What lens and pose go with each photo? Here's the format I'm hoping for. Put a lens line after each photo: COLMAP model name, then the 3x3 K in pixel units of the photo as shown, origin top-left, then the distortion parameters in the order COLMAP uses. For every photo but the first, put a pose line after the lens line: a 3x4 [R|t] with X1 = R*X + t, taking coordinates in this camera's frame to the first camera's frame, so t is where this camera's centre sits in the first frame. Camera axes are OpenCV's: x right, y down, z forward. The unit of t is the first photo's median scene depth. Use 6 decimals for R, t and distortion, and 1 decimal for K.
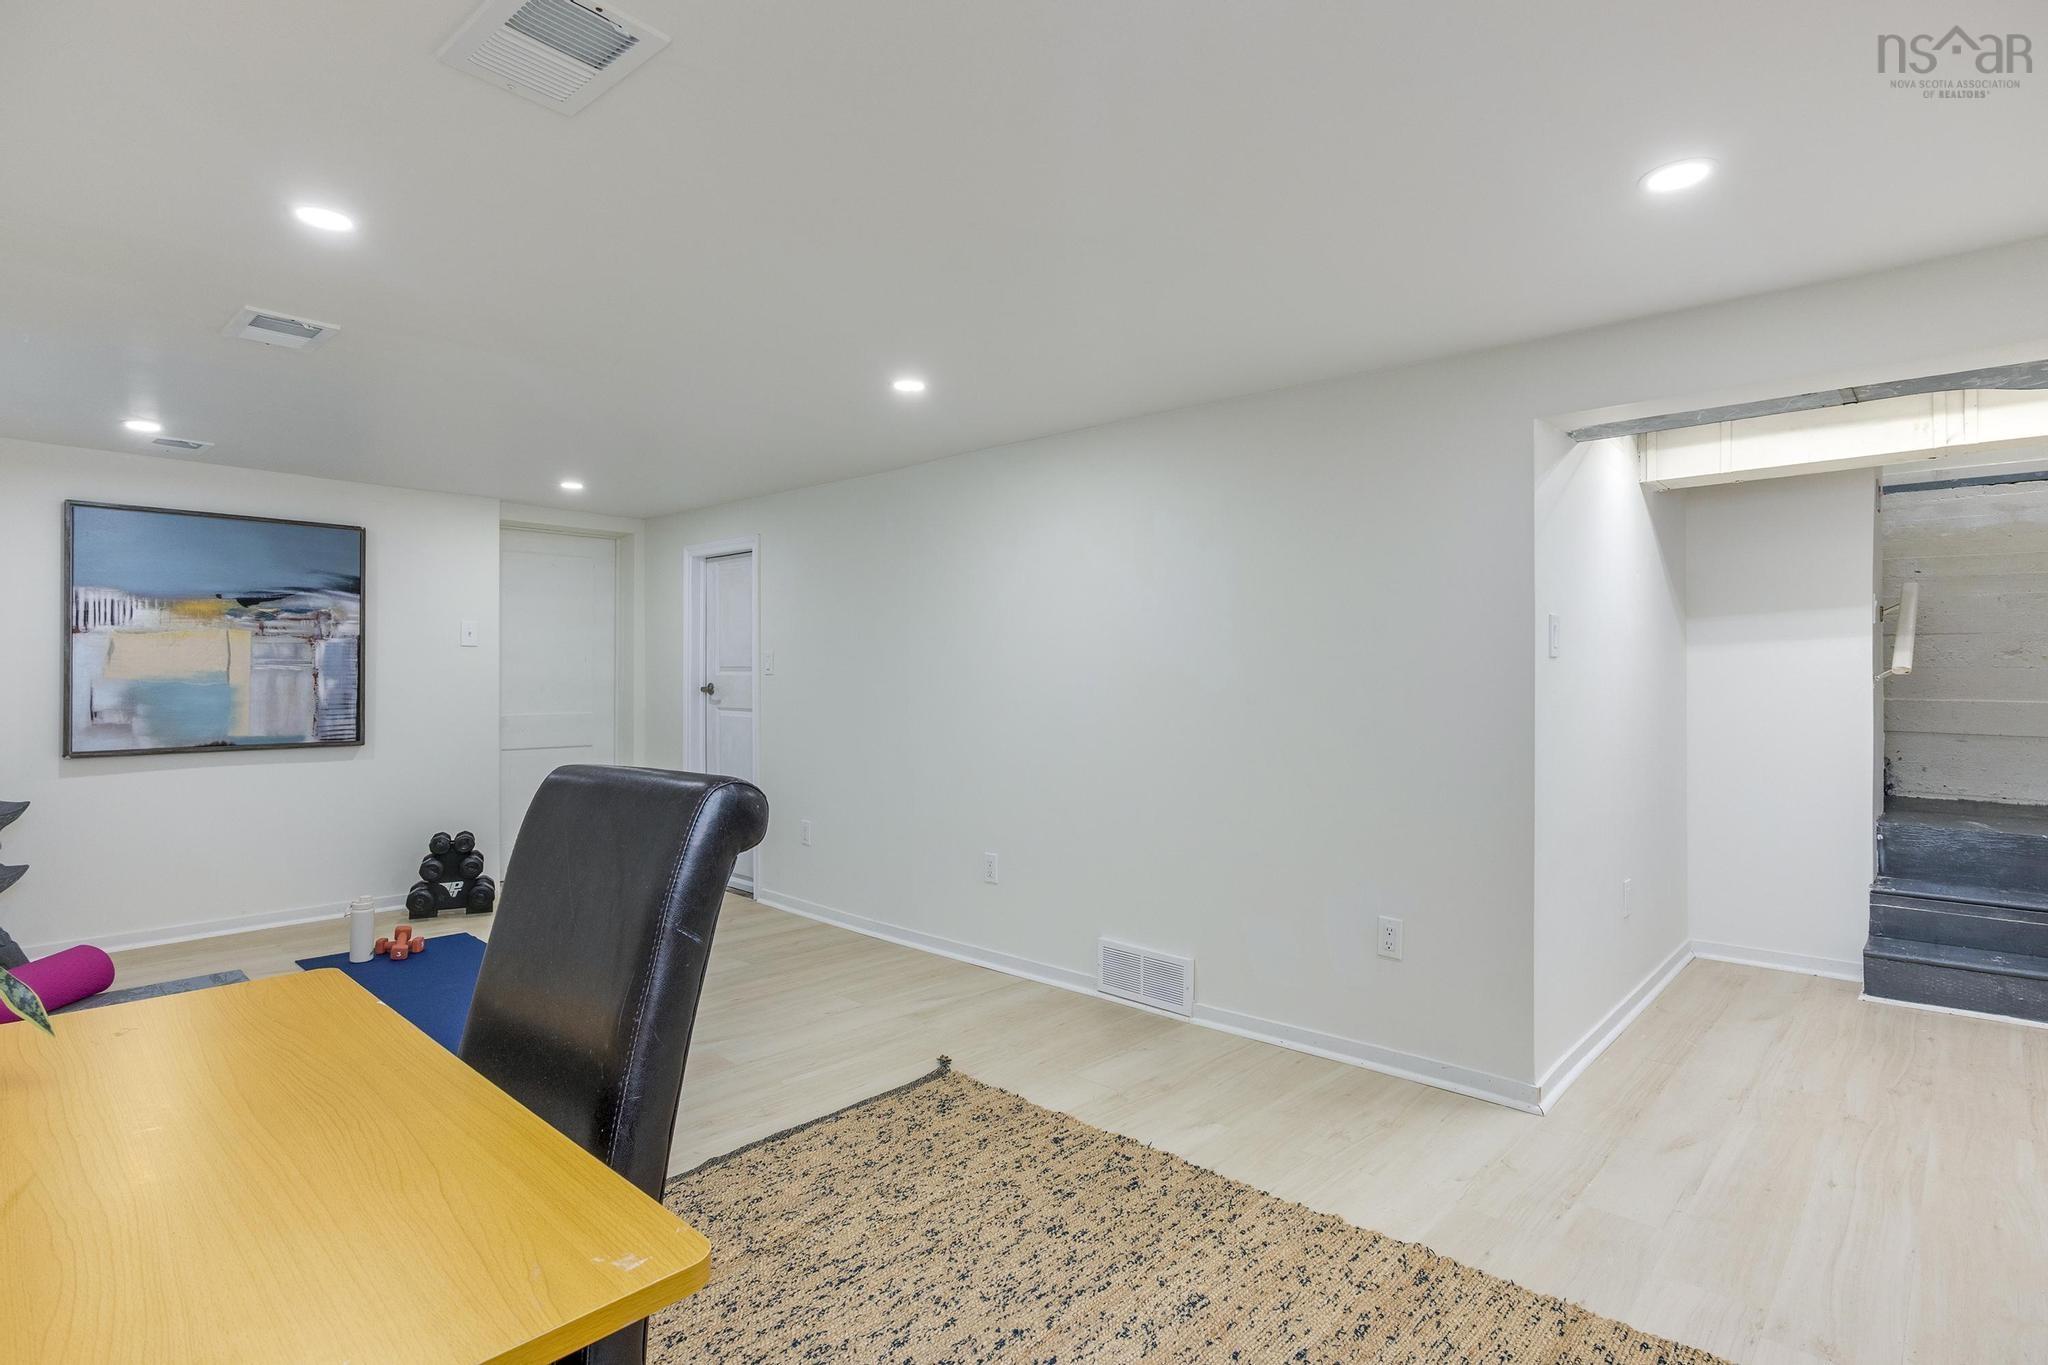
lens RADIAL K [[1032.3, 0, 1030.1], [0, 1032.3, 678.4], [0, 0, 1]] dist [-0.000342, 0.002970]
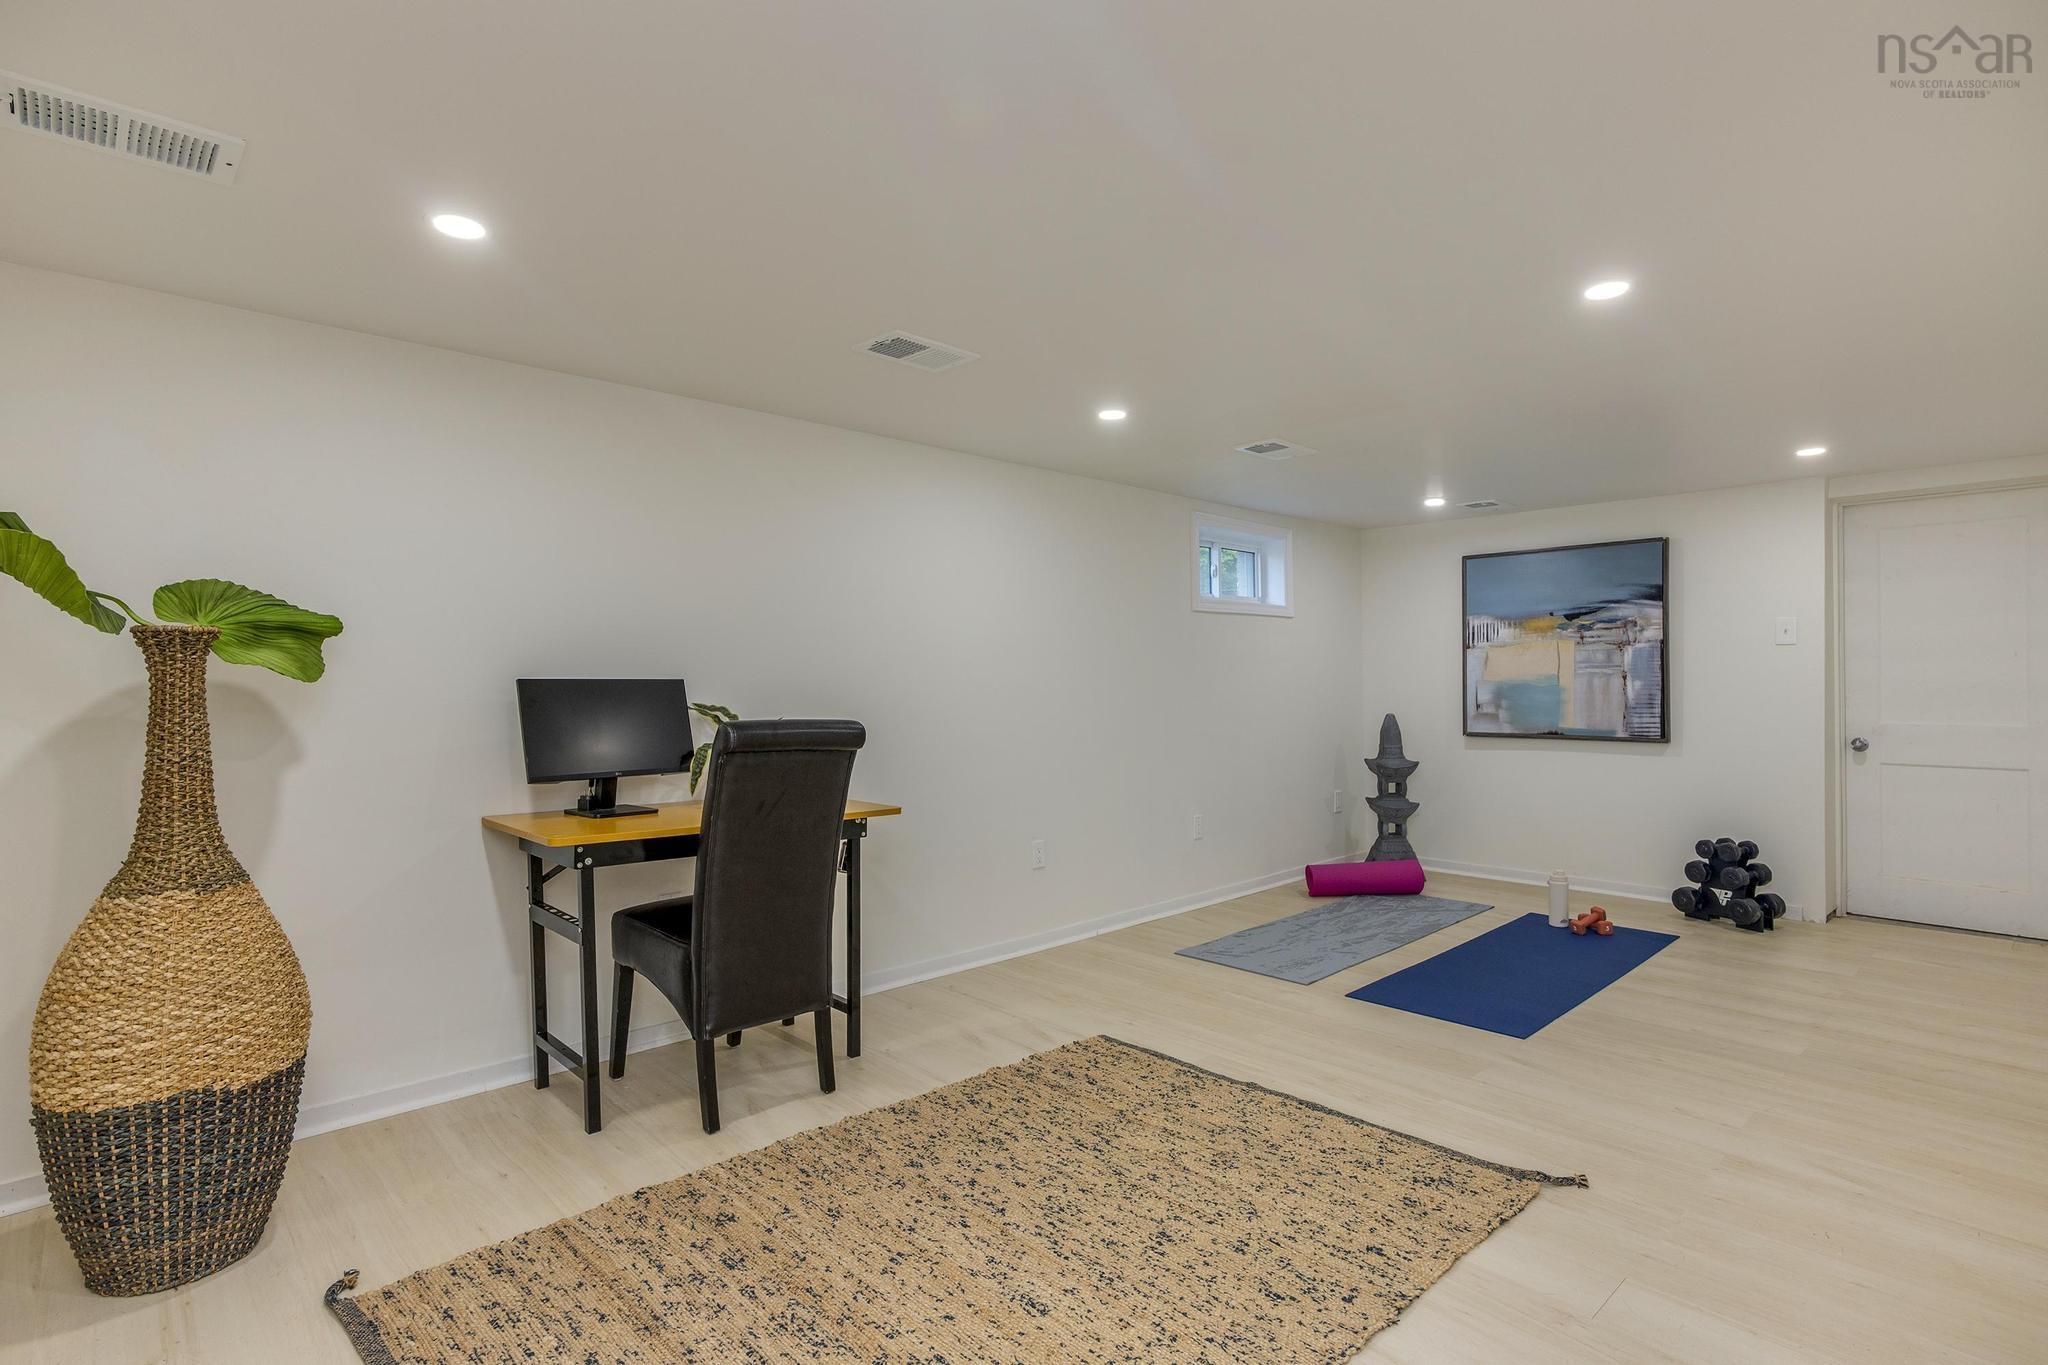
lens RADIAL K [[1032.3, 0, 1030.7], [0, 1032.3, 684.8], [0, 0, 1]] dist [-0.000342, 0.002970]
pose [[-0.079548, 0.000254, -0.996831, 0.501141], [0.001189, 0.999999, 0.000160, 0.004447], [0.996830, -0.001172, -0.079548, 0.471617]]
